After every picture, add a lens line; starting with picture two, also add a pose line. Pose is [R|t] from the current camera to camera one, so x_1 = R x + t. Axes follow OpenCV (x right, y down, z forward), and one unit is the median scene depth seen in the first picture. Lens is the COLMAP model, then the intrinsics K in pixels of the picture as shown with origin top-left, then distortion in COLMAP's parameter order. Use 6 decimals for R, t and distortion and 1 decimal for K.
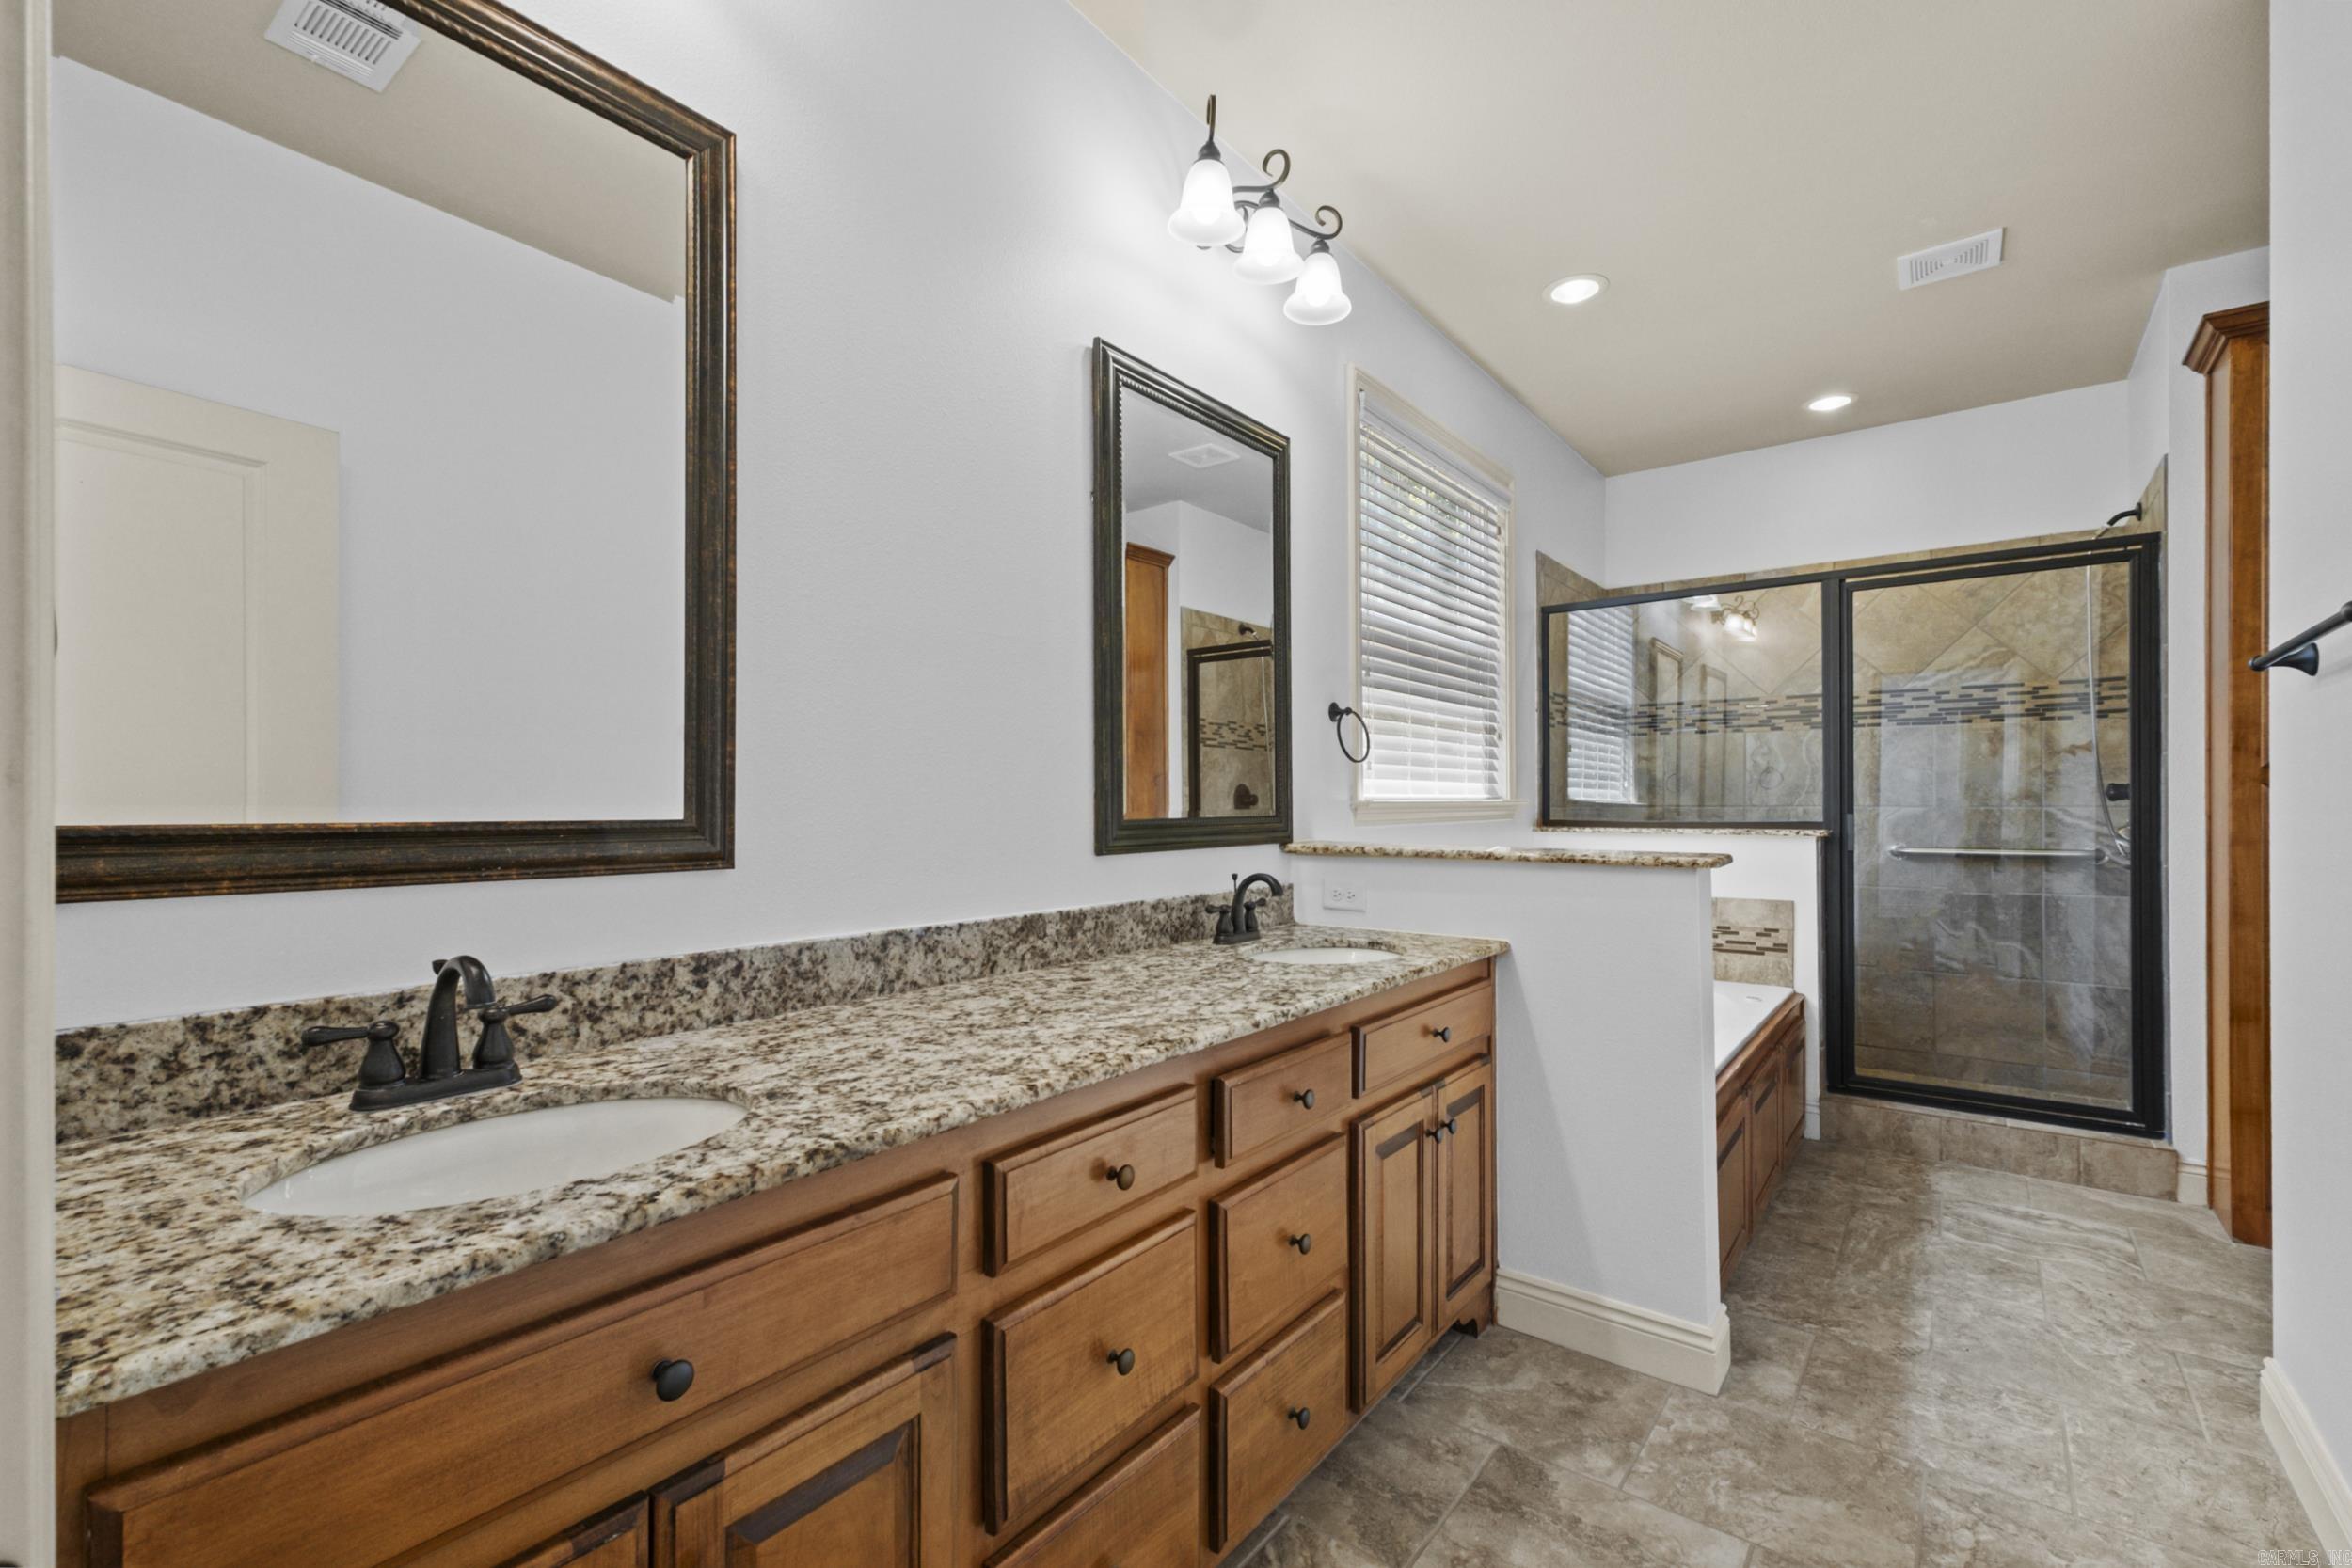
lens RADIAL K [[1023.4, 0, 1153.1], [0, 1023.4, 793.5], [0, 0, 1]] dist [0.005896, 0.000998]
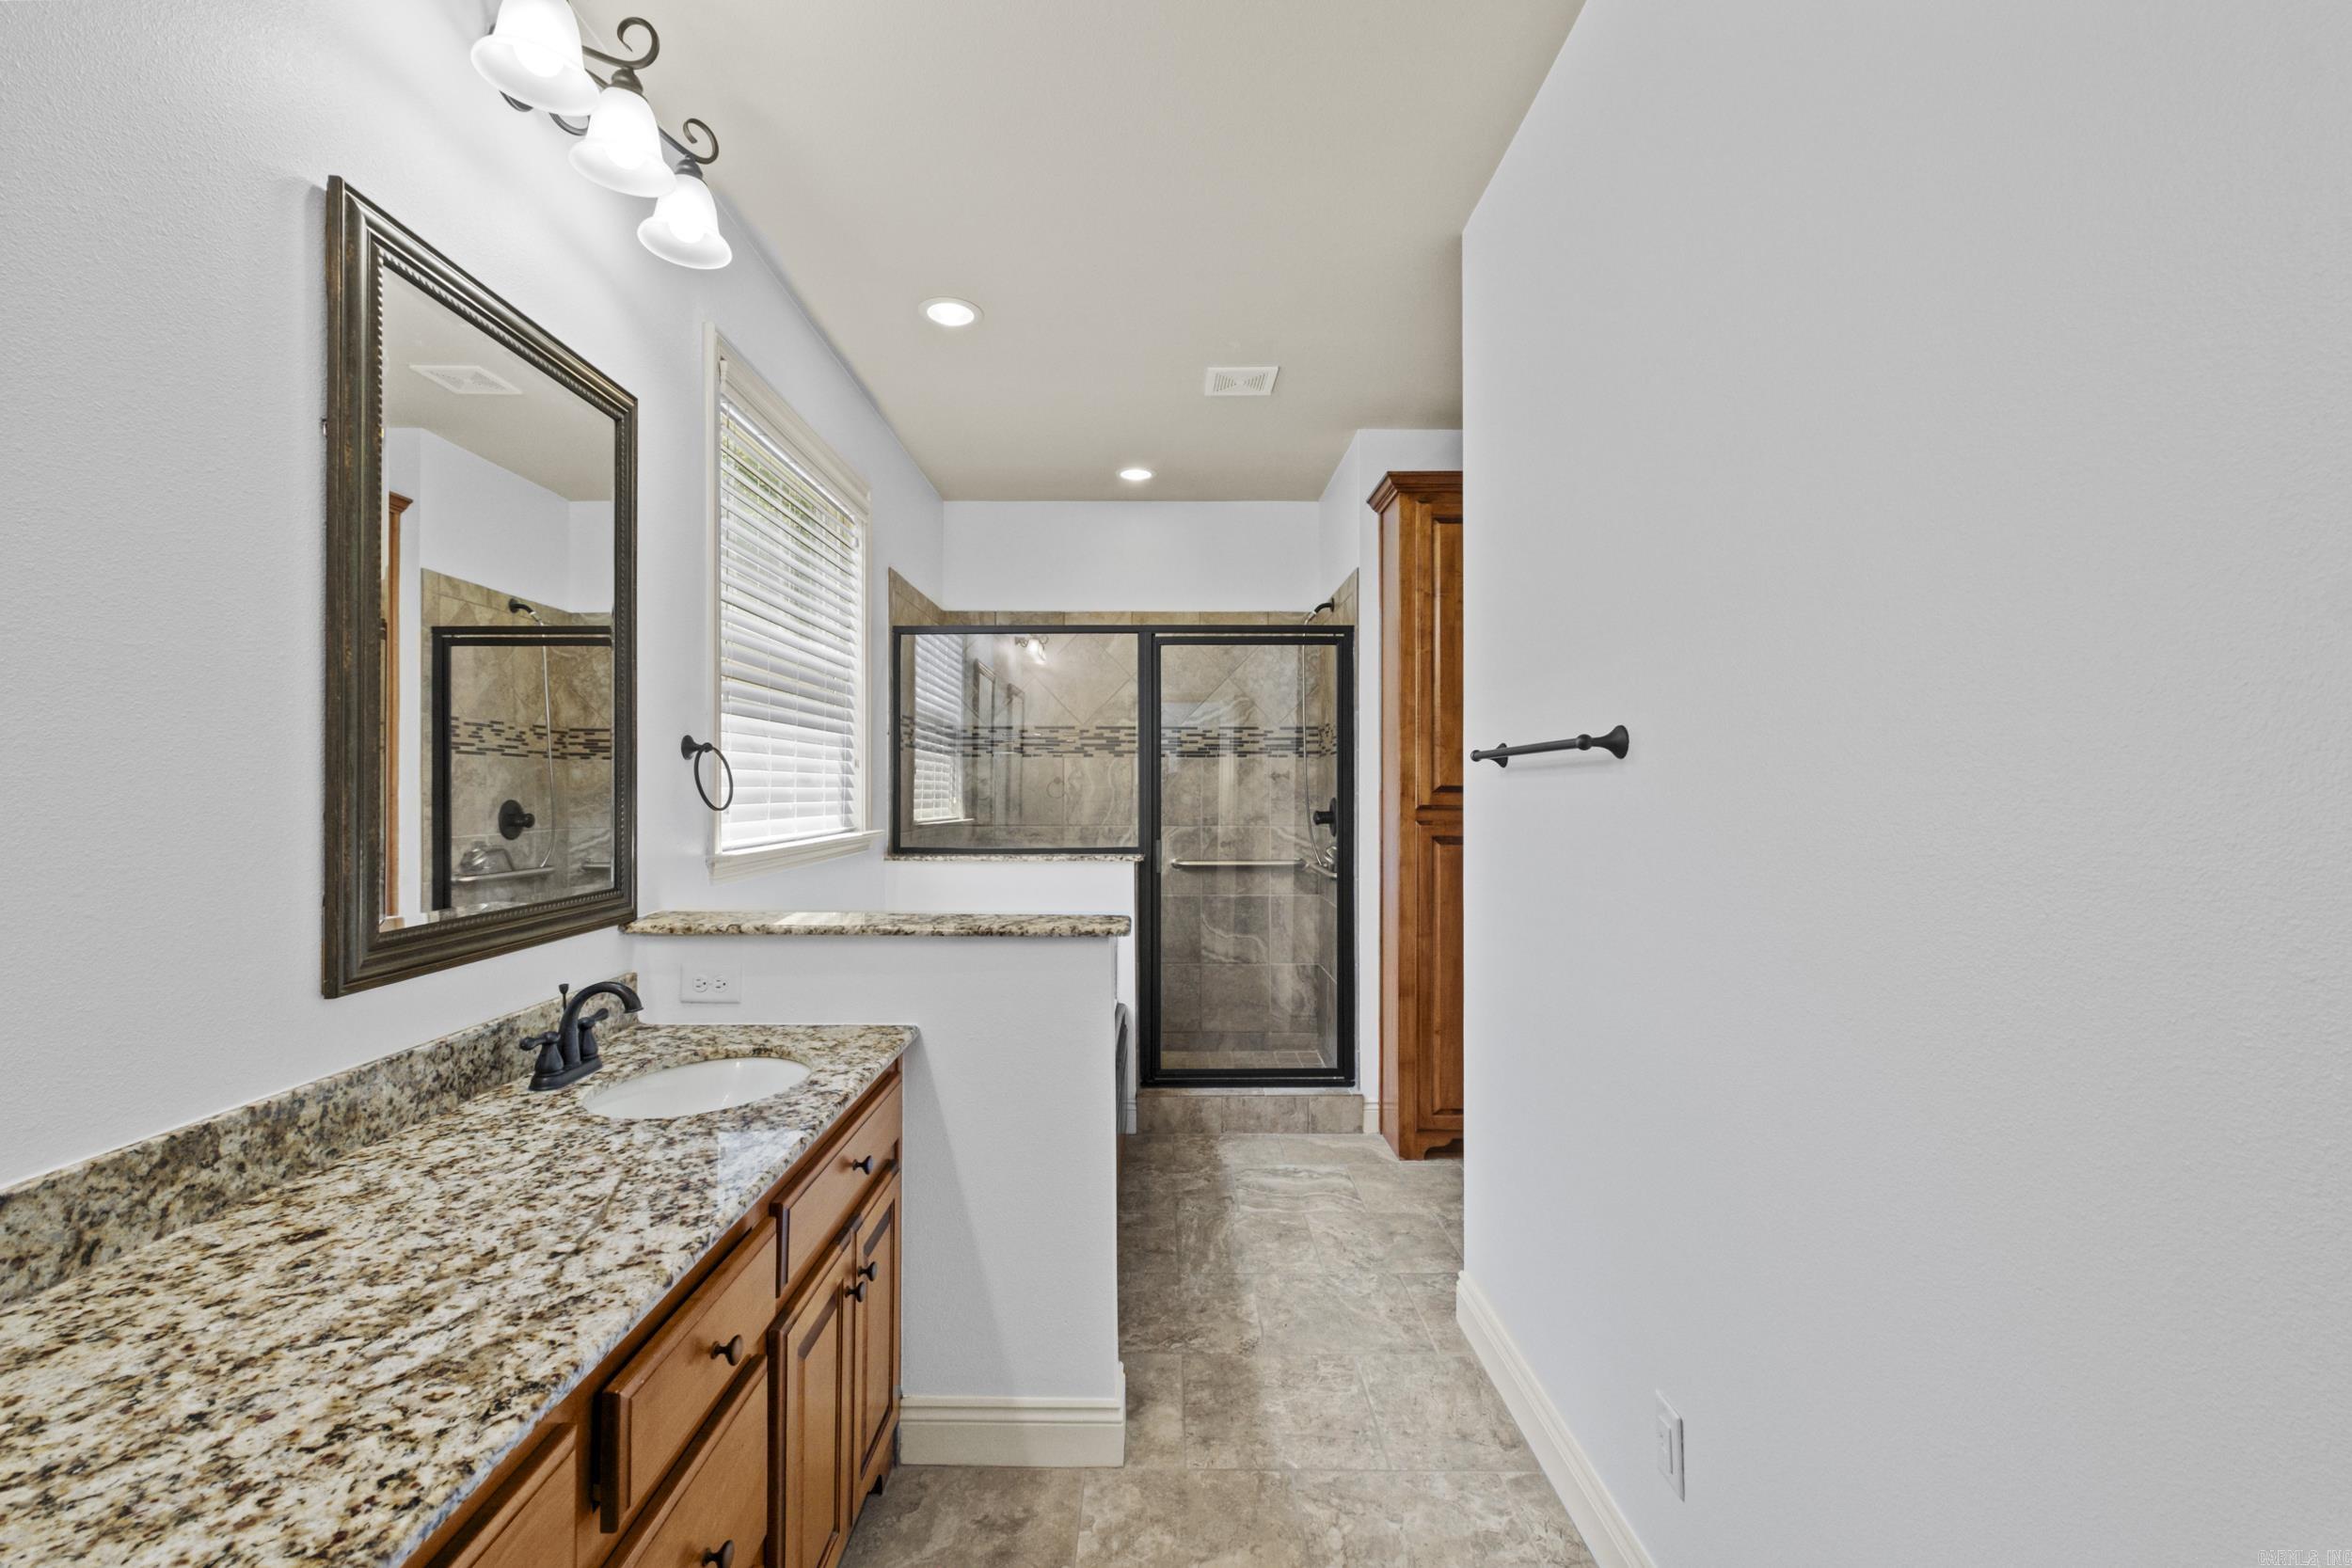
lens RADIAL K [[1023.4, 0, 1158.4], [0, 1023.4, 771.3], [0, 0, 1]] dist [0.005896, 0.000998]
pose [[0.781969, 0.010643, 0.623226, -0.034521], [-0.004528, 0.999925, -0.011396, -0.050150], [-0.623301, 0.006089, 0.781959, 0.129659]]
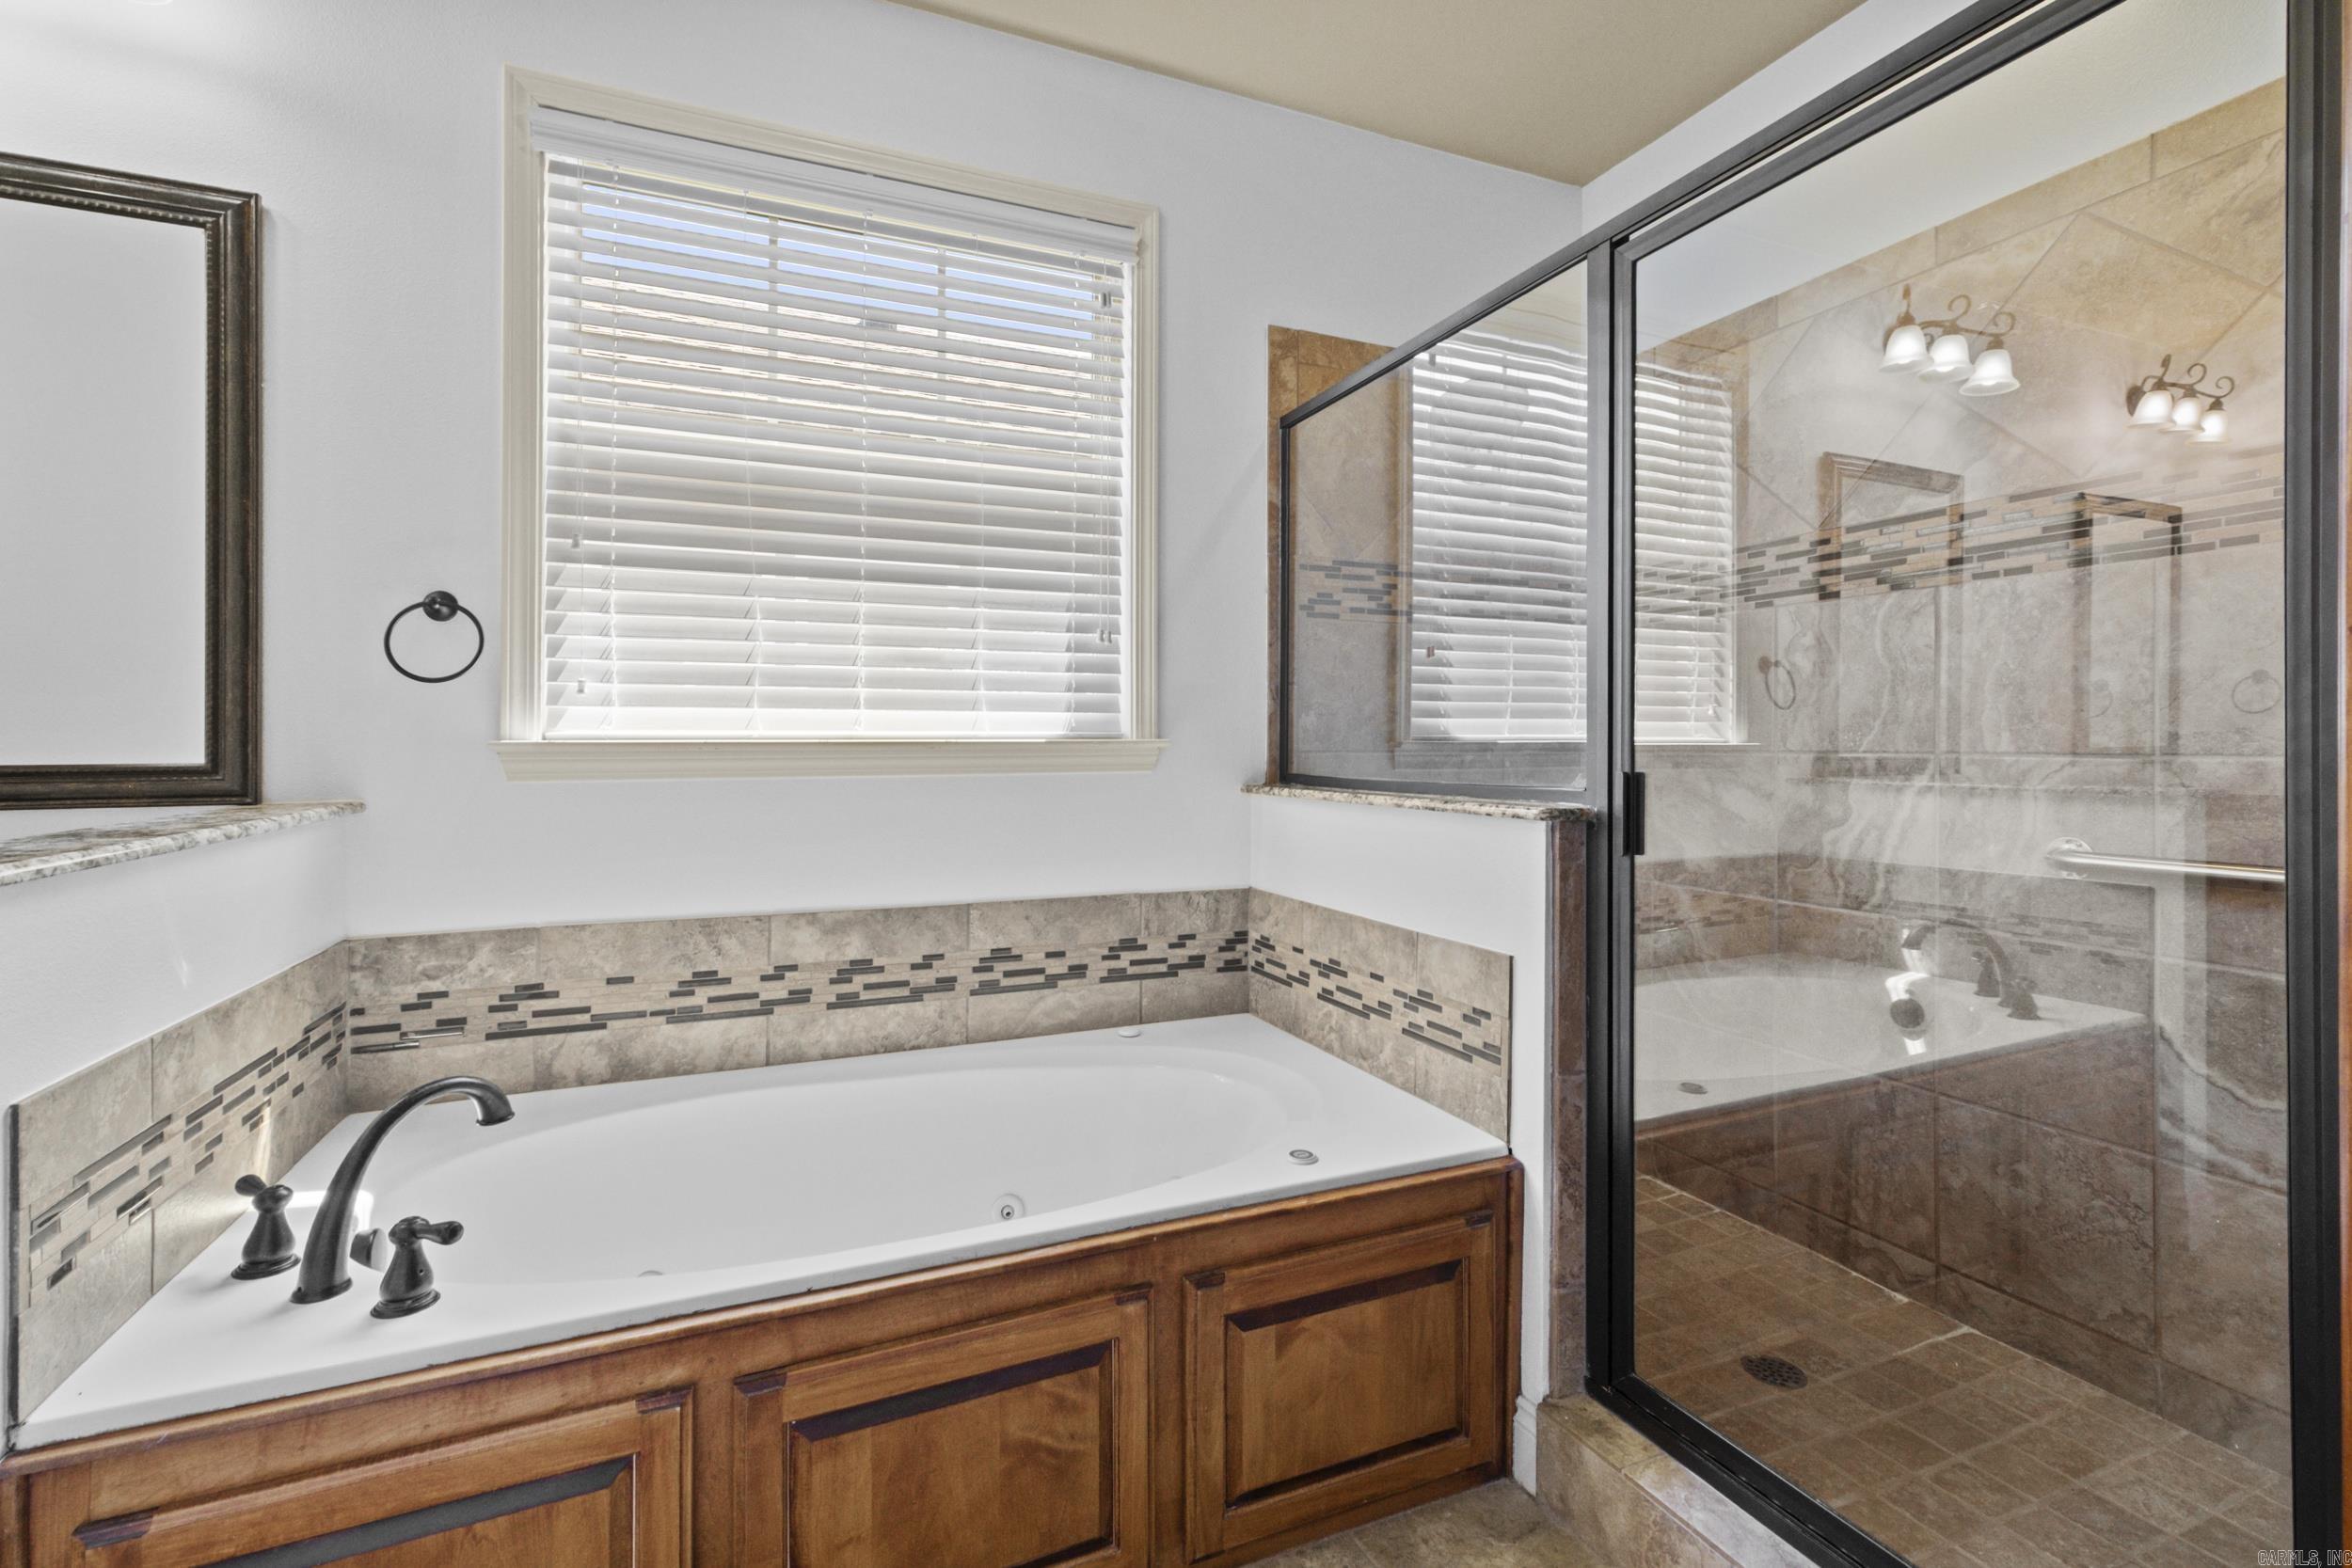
lens RADIAL K [[1023.4, 0, 1143.7], [0, 1023.4, 737.7], [0, 0, 1]] dist [0.005896, 0.000998]
pose [[0.873386, -0.003935, -0.487013, 0.834307], [0.003763, 0.999992, -0.001331, 0.007109], [0.487014, -0.000670, 0.873394, 0.608105]]
